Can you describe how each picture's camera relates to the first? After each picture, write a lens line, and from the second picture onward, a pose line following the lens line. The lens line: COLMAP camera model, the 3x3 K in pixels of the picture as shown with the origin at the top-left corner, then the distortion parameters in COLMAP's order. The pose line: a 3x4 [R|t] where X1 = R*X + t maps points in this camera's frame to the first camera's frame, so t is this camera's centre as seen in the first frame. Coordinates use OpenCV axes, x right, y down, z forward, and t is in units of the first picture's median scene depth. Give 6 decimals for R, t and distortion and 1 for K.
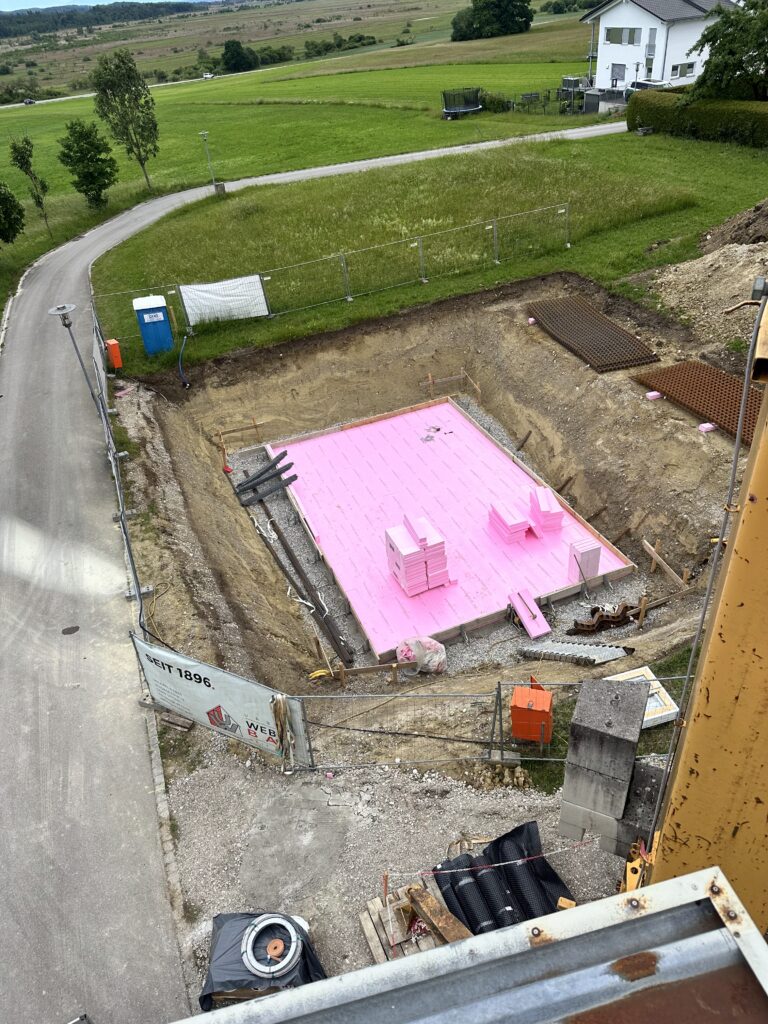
lens RADIAL K [[722.3, 0, 384.7], [0, 722.3, 513.0], [0, 0, 1]] dist [-0.000501, -0.000419]
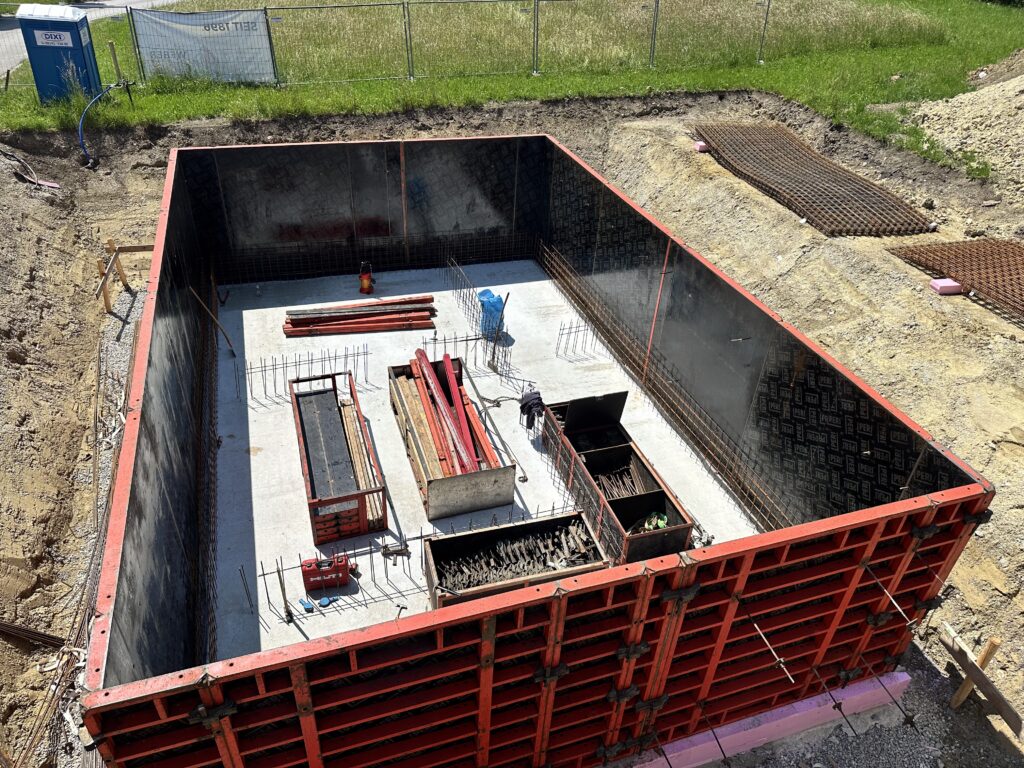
lens RADIAL K [[722.3, 0, 511.5], [0, 722.3, 383.6], [0, 0, 1]] dist [-0.000501, -0.000419]
pose [[0.989553, 0.142225, 0.023617, 0.067208], [-0.141438, 0.989424, -0.032194, -0.034312], [-0.027946, 0.028517, 0.999203, 0.439531]]
